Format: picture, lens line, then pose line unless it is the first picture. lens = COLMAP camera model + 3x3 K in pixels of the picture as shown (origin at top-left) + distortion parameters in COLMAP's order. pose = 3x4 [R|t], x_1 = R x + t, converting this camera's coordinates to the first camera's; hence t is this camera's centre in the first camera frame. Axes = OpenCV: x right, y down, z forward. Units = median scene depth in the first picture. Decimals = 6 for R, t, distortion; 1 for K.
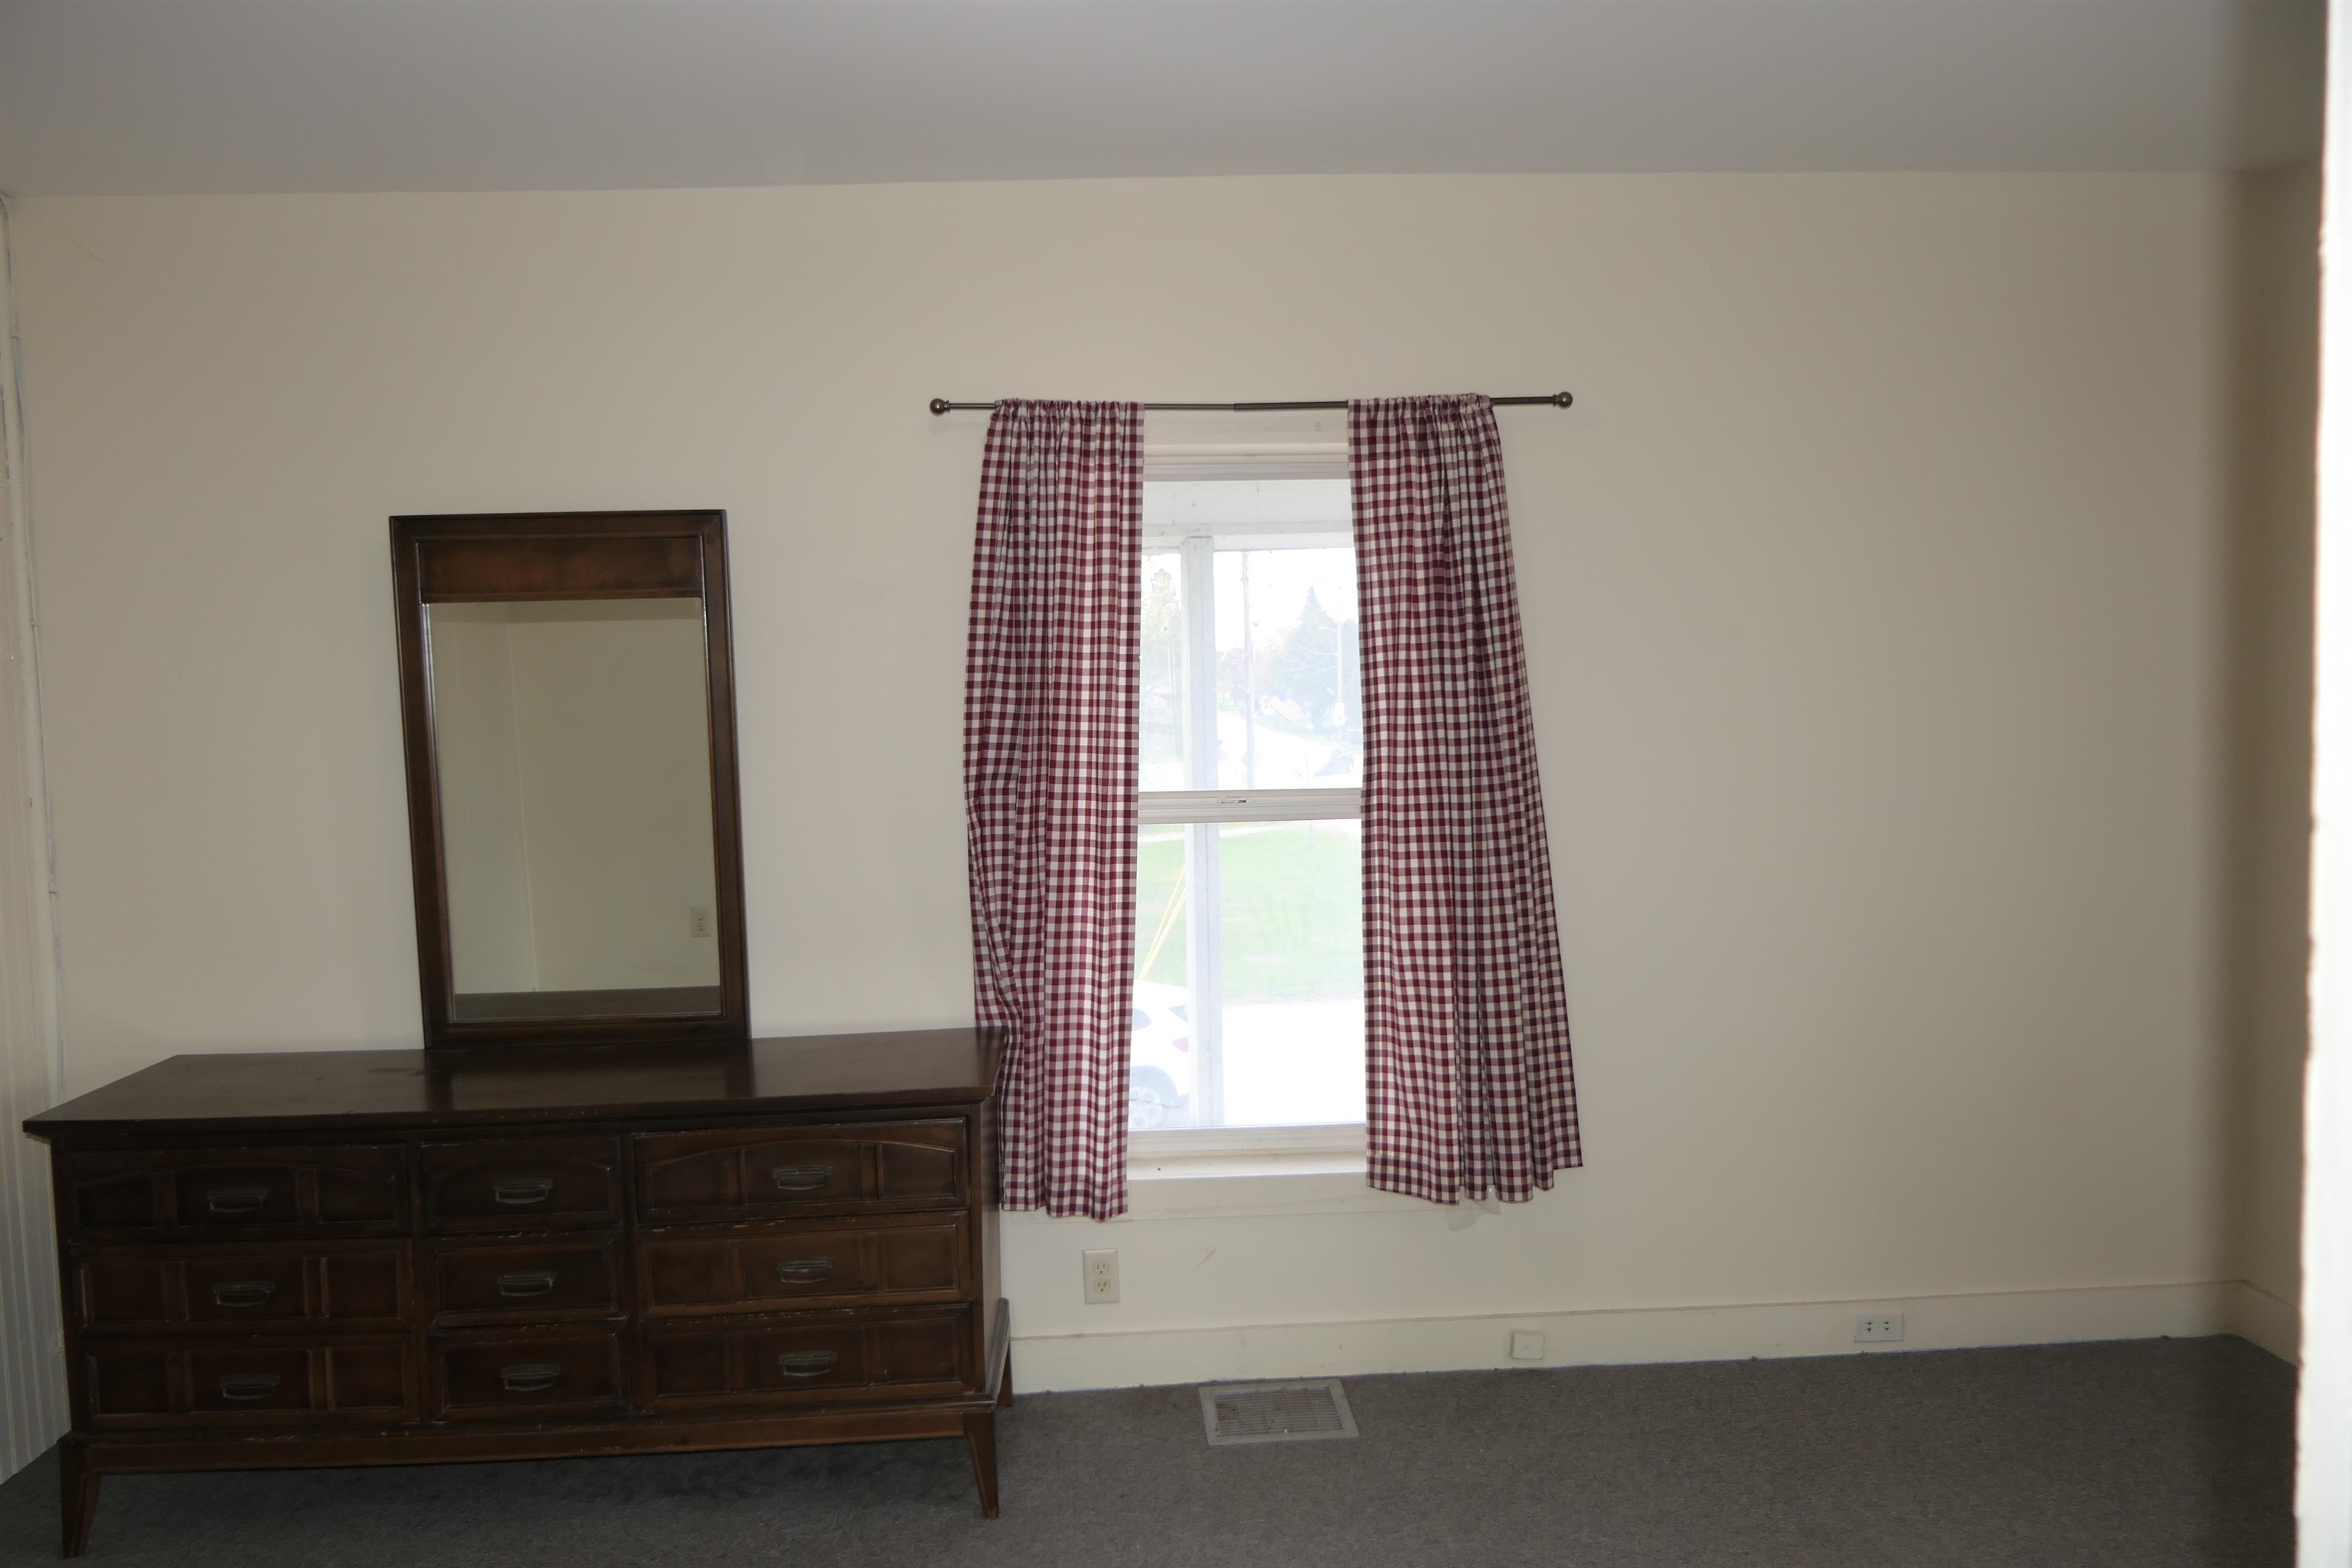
lens RADIAL K [[1651.3, 0, 1160.9], [0, 1651.3, 792.5], [0, 0, 1]] dist [-0.002762, 0.034120]
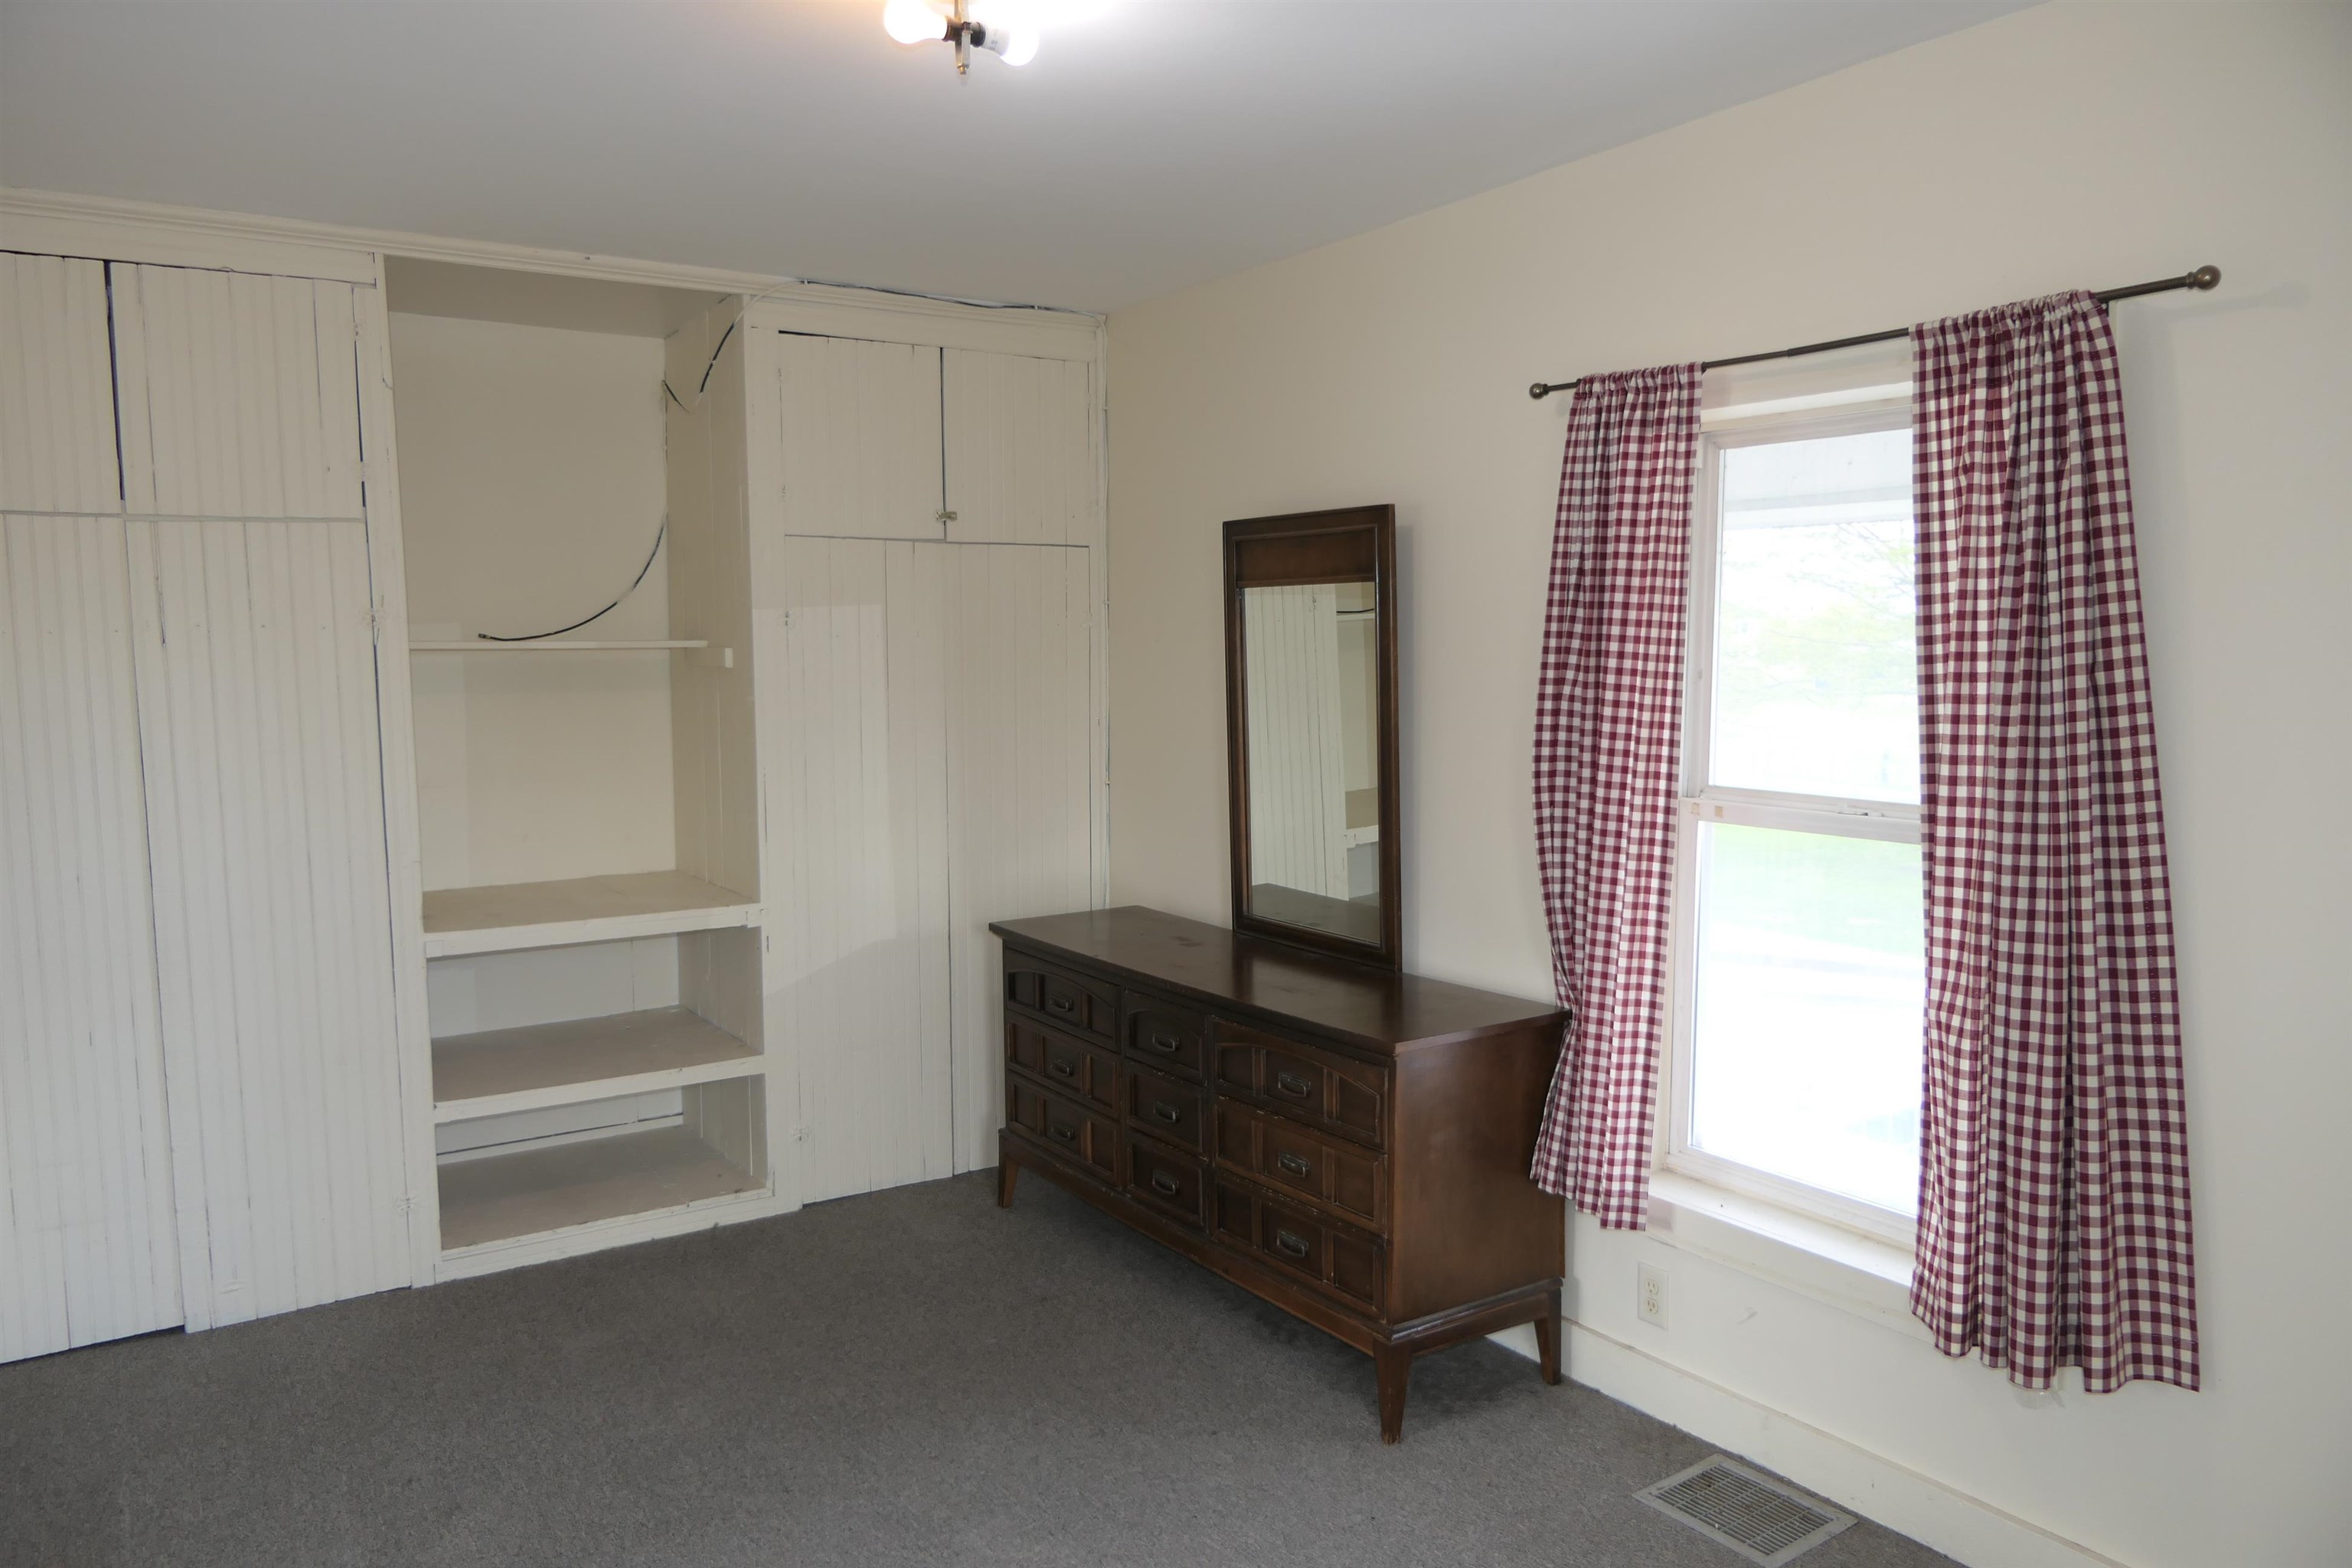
lens RADIAL K [[1651.3, 0, 1160.9], [0, 1651.3, 792.5], [0, 0, 1]] dist [-0.002762, 0.034120]
pose [[0.513373, 0.099646, -0.852361, 0.633296], [-0.067991, 0.994836, 0.075352, -0.048508], [0.855468, 0.019269, 0.517498, 0.279230]]
